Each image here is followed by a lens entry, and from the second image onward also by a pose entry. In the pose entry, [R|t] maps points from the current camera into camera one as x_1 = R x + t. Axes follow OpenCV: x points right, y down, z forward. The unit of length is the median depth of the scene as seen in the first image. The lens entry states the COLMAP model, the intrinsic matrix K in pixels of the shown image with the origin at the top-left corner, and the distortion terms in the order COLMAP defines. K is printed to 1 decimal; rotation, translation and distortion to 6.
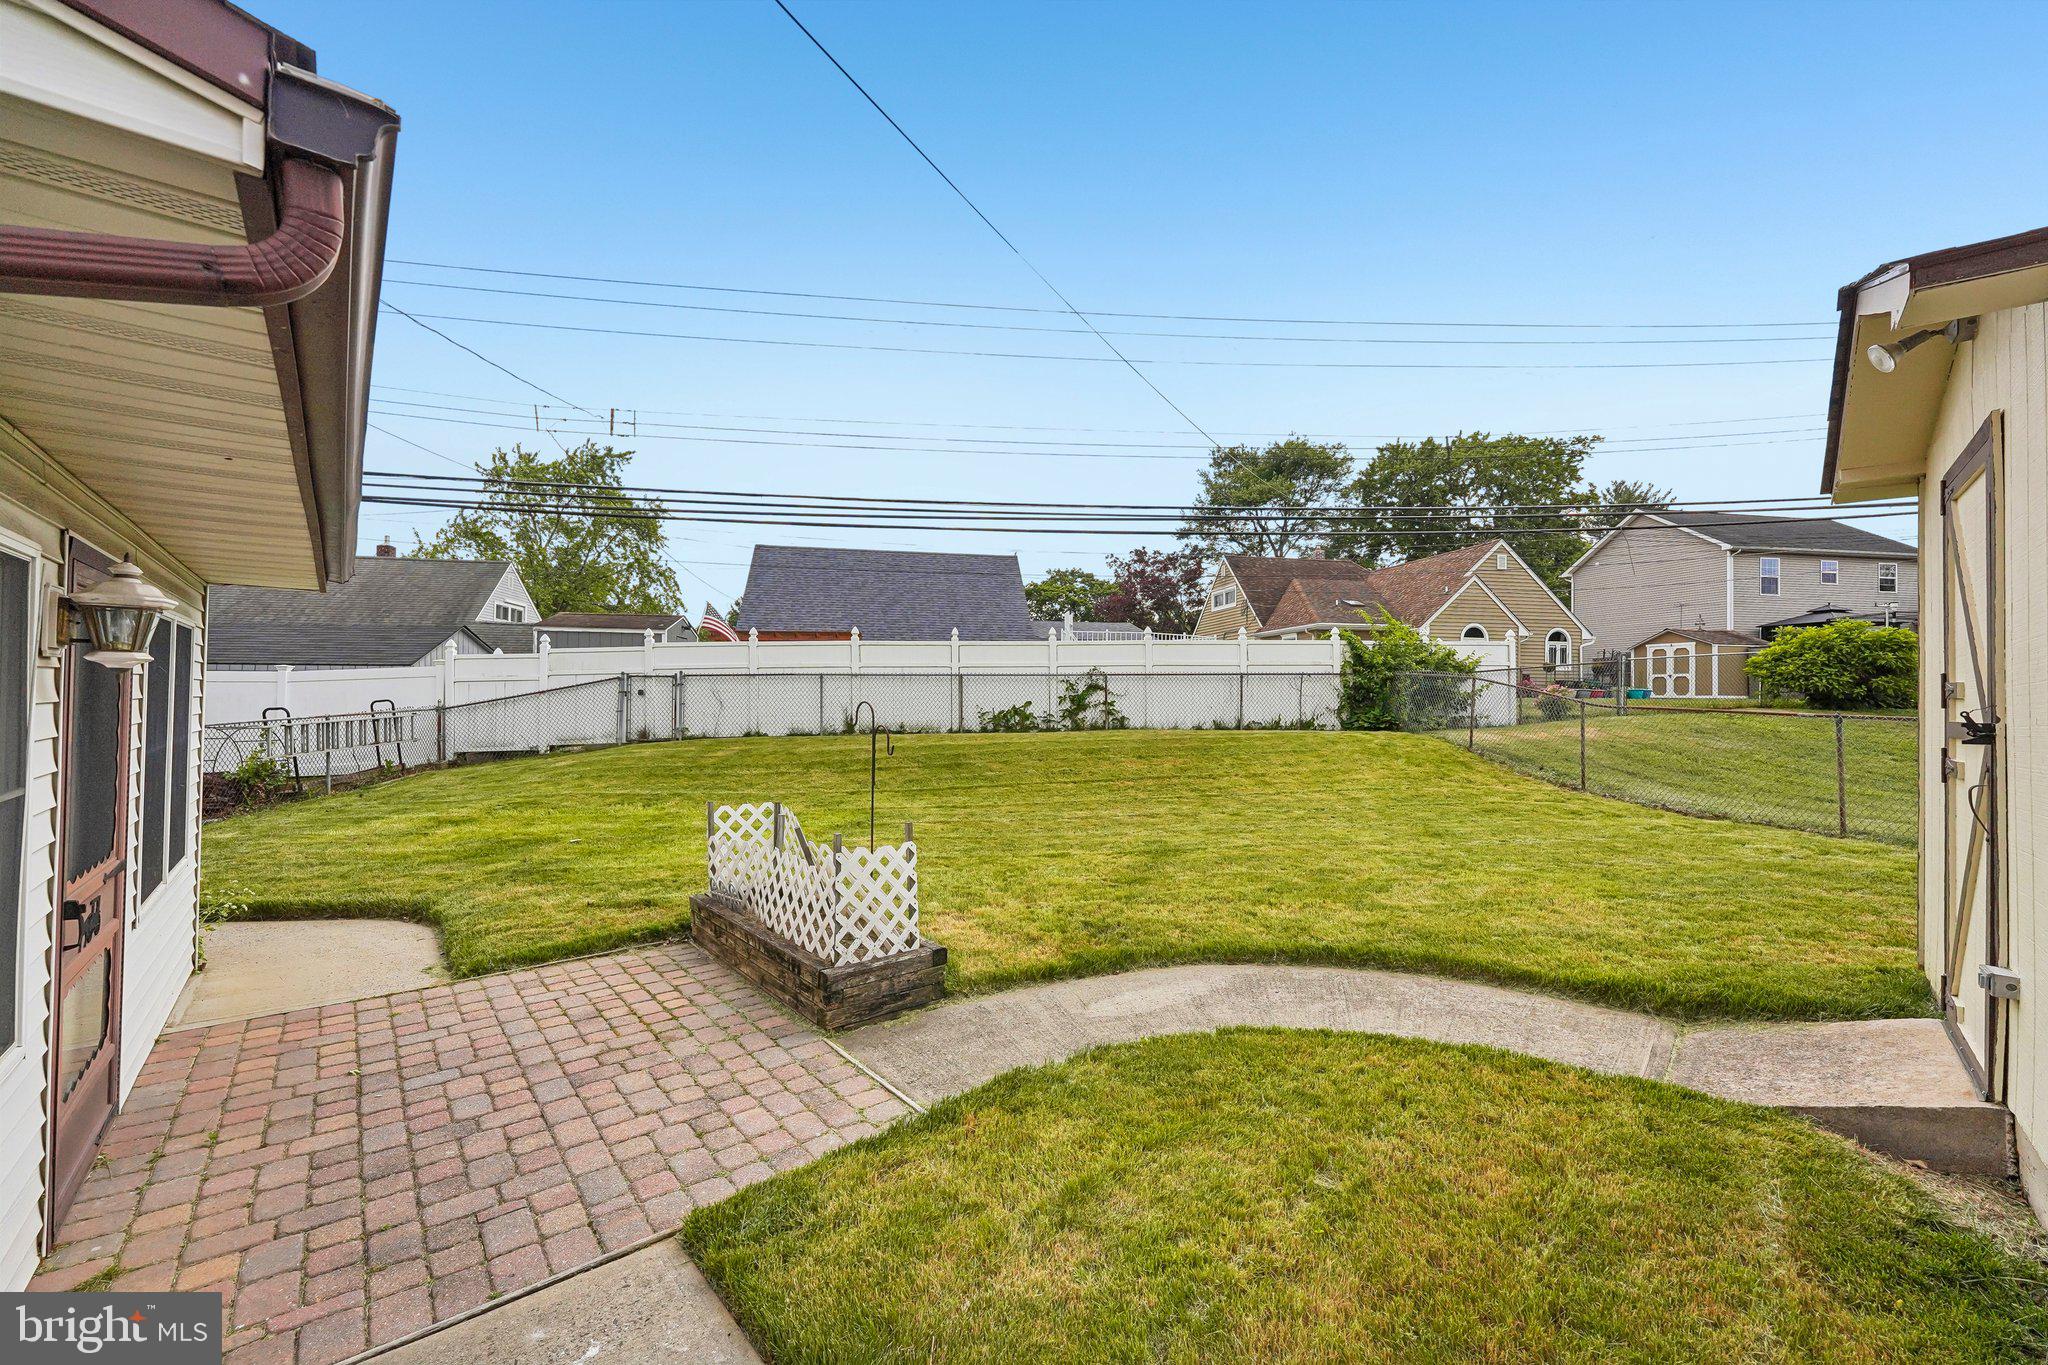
lens RADIAL K [[823.3, 0, 1023.0], [0, 823.3, 690.5], [0, 0, 1]] dist [-0.001462, 0.000119]
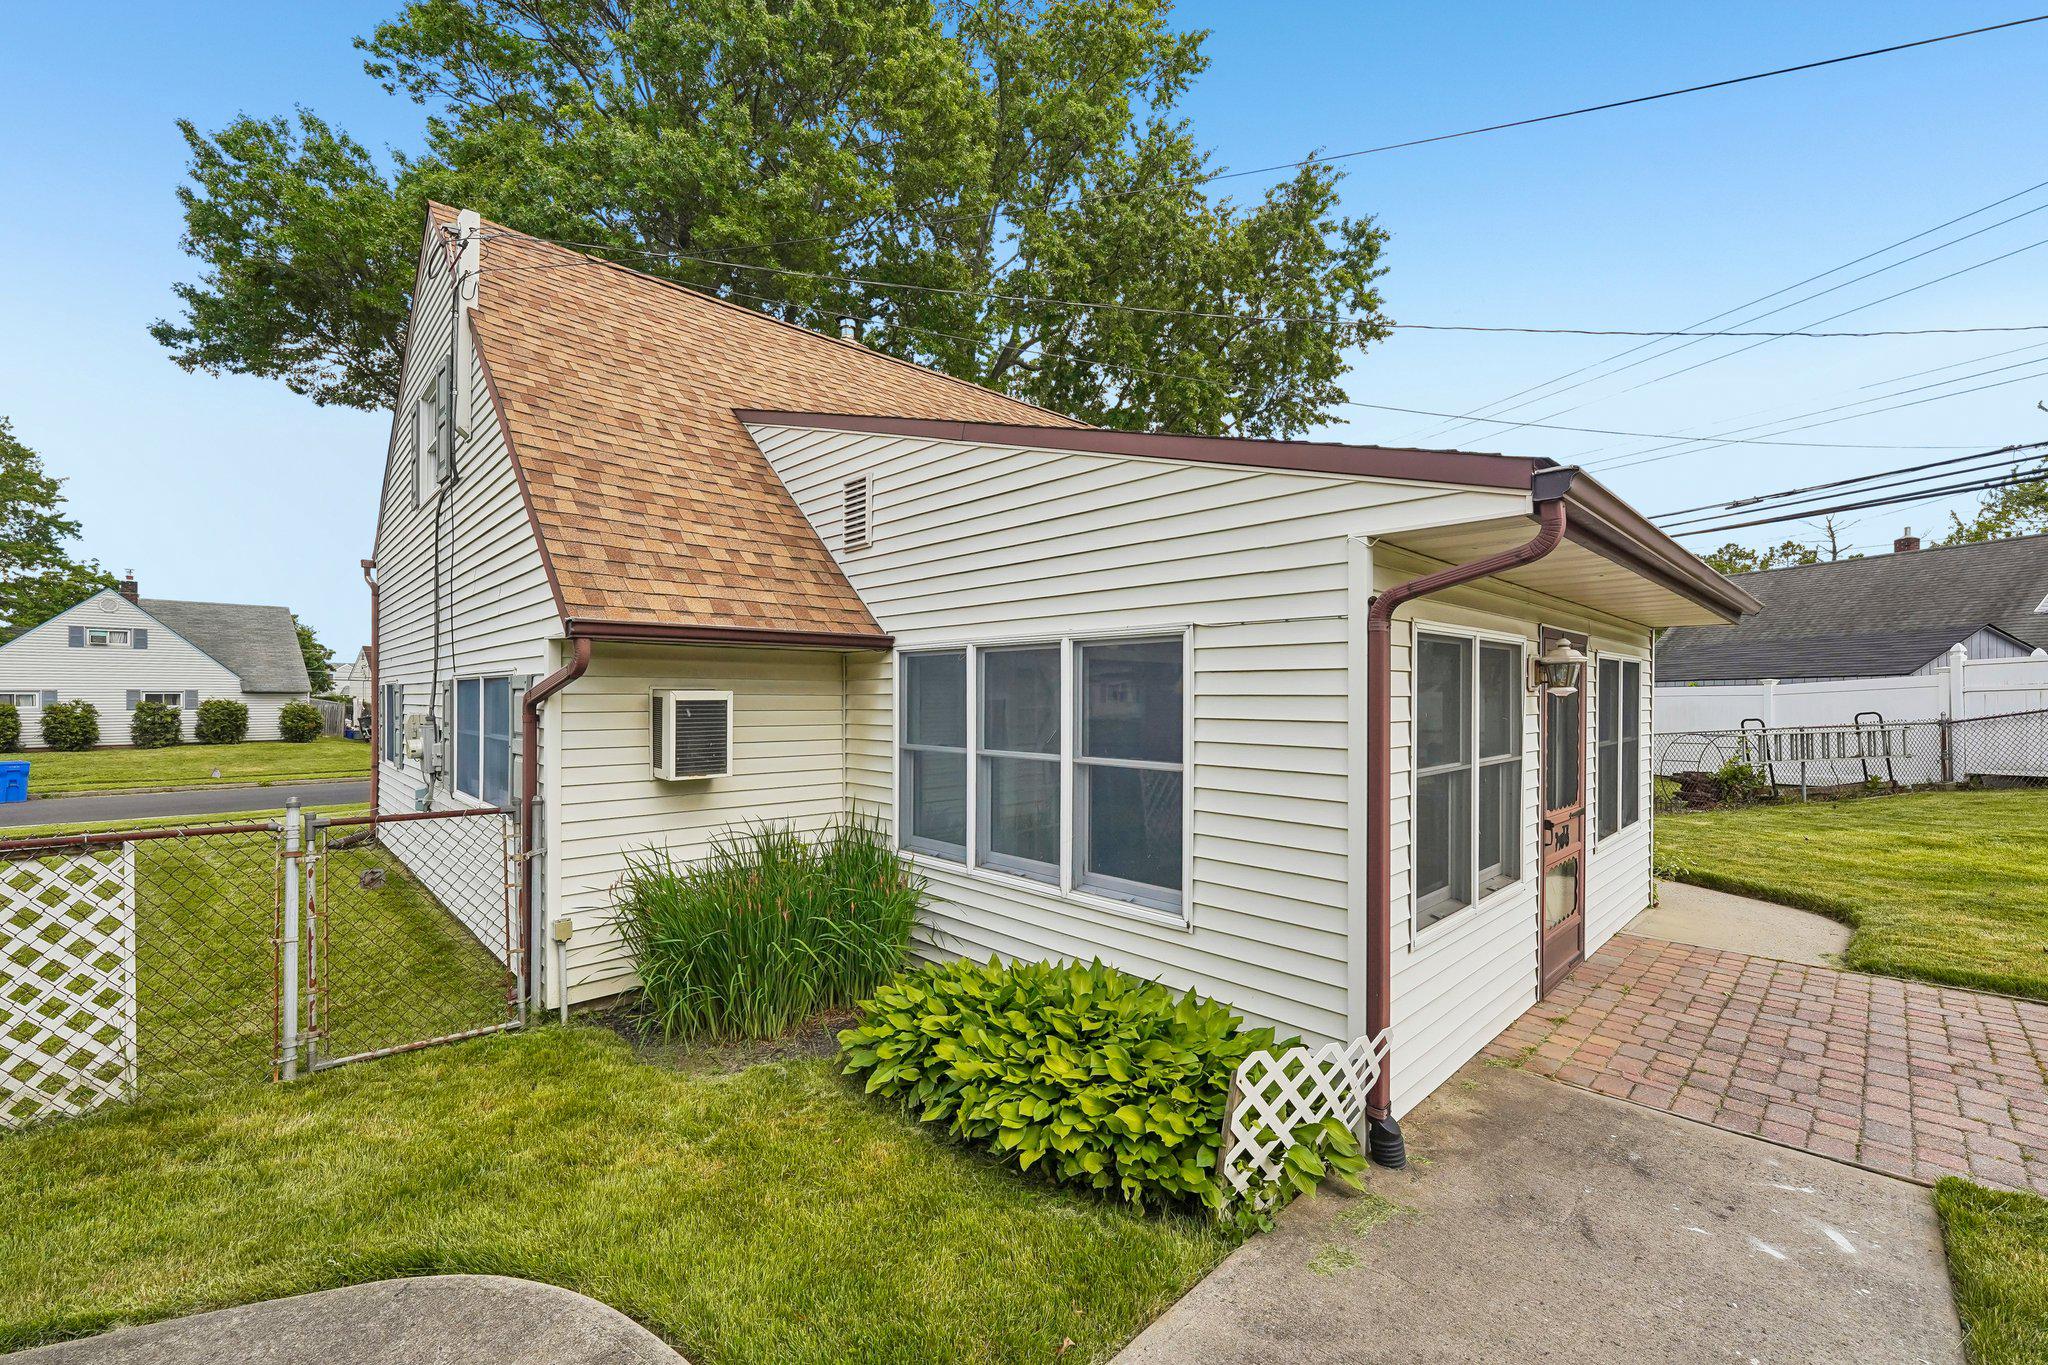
lens RADIAL K [[823.3, 0, 1023.0], [0, 823.3, 690.5], [0, 0, 1]] dist [-0.001462, 0.000119]
pose [[0.074189, -0.019830, -0.997047, 0.364369], [0.006425, 0.999791, -0.019406, -0.006065], [0.997223, -0.004967, 0.074301, -0.192209]]
